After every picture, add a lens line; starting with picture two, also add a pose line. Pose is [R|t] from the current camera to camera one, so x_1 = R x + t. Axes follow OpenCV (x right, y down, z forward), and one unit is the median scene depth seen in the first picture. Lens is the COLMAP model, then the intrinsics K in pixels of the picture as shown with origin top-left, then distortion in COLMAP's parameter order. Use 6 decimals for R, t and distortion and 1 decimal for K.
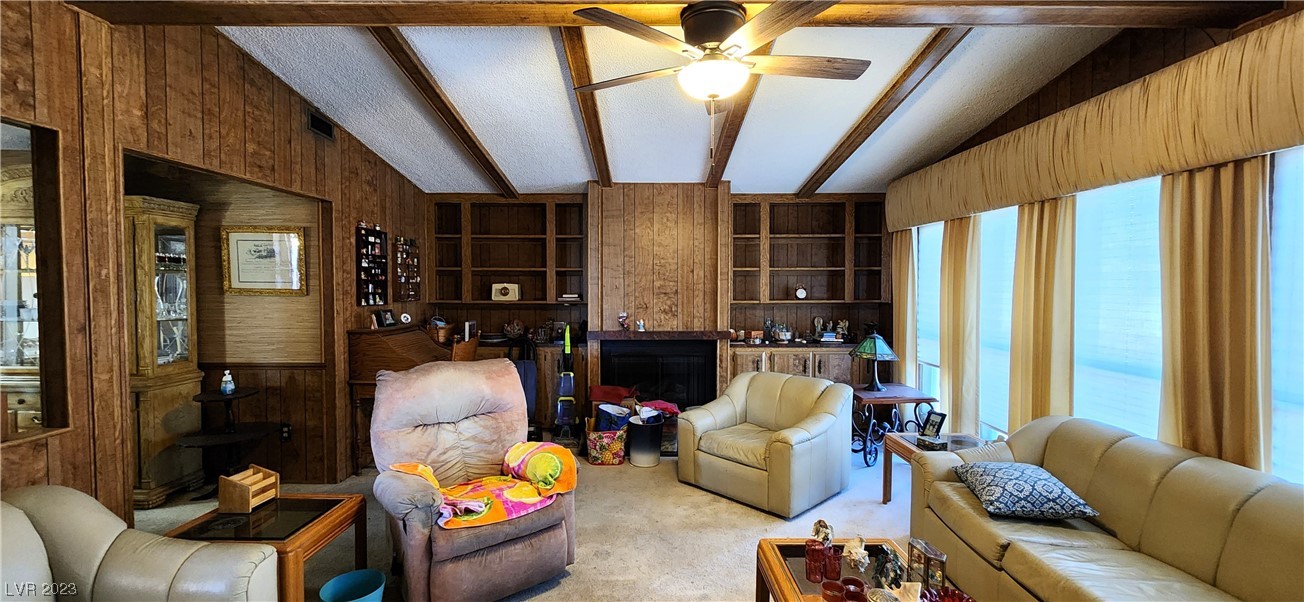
lens RADIAL K [[532.8, 0, 649.7], [0, 532.8, 305.4], [0, 0, 1]] dist [0.006124, -0.004427]
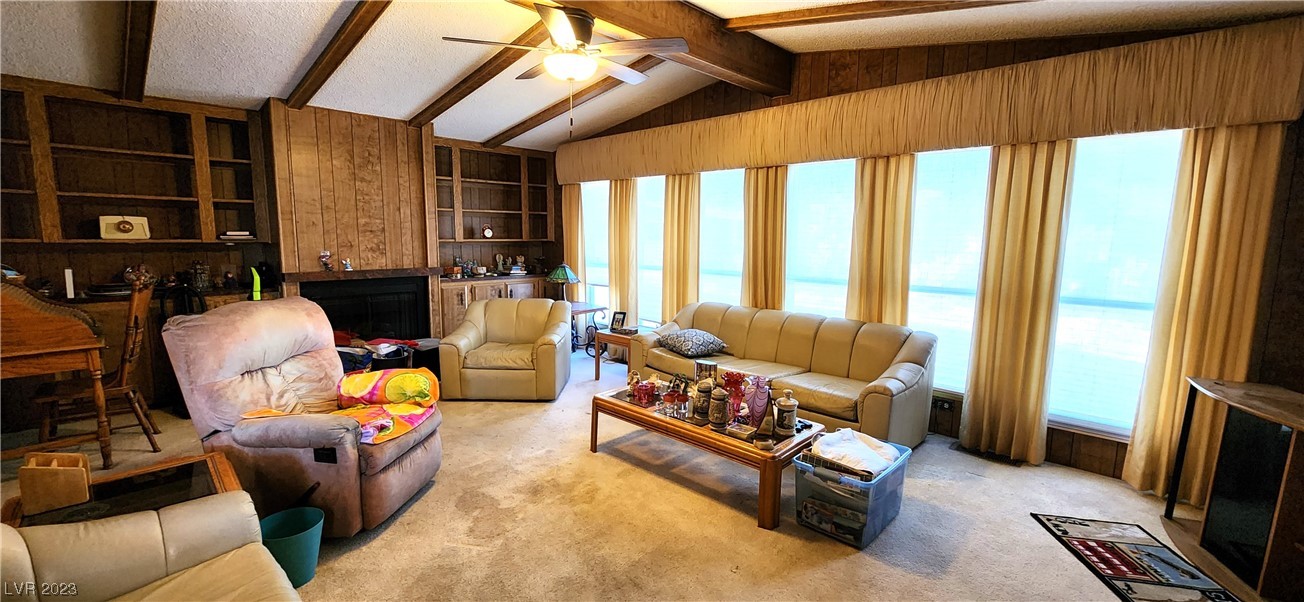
lens RADIAL K [[532.8, 0, 649.7], [0, 532.8, 305.4], [0, 0, 1]] dist [0.006124, -0.004427]
pose [[0.694993, -0.088617, 0.713535, -0.332191], [0.016788, 0.994105, 0.107110, 0.016982], [-0.718821, -0.062462, 0.692384, -0.052369]]
